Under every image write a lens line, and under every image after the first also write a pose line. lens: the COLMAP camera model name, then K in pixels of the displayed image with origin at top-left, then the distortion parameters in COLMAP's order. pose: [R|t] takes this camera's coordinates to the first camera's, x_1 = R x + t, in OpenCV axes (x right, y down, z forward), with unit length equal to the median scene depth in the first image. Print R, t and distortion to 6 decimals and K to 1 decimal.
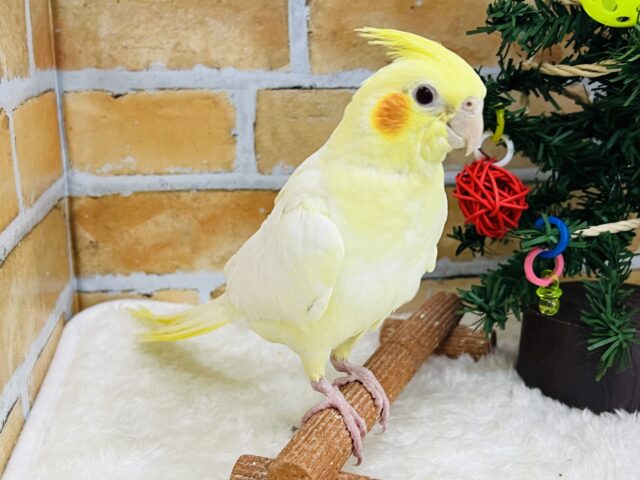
lens RADIAL K [[827.1, 0, 320.0], [0, 827.1, 240.0], [0, 0, 1]] dist [0.149975, -0.665036]
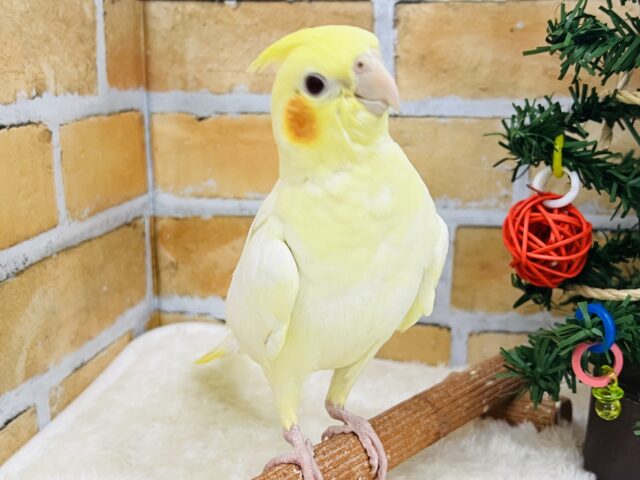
lens RADIAL K [[827.1, 0, 320.0], [0, 827.1, 240.0], [0, 0, 1]] dist [0.149975, -0.665036]
pose [[0.957341, 0.067550, -0.280956, 0.211696], [-0.080651, 0.996117, -0.035317, -0.004177], [0.277479, 0.056470, 0.959071, 0.102394]]
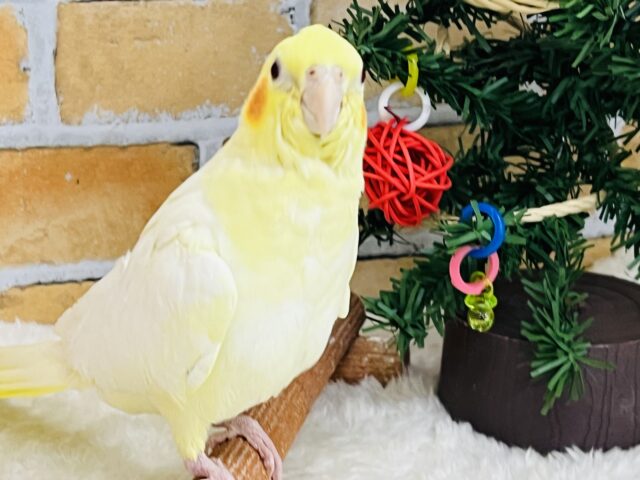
lens RADIAL K [[1417.3, 0, 320.0], [0, 1417.3, 217.6], [0, 0, 1]] dist [0.064791, -0.137776]
pose [[0.985508, -0.035044, 0.165971, -0.075008], [0.023495, 0.997196, 0.071044, -0.098383], [-0.167995, -0.066115, 0.983568, -0.223448]]
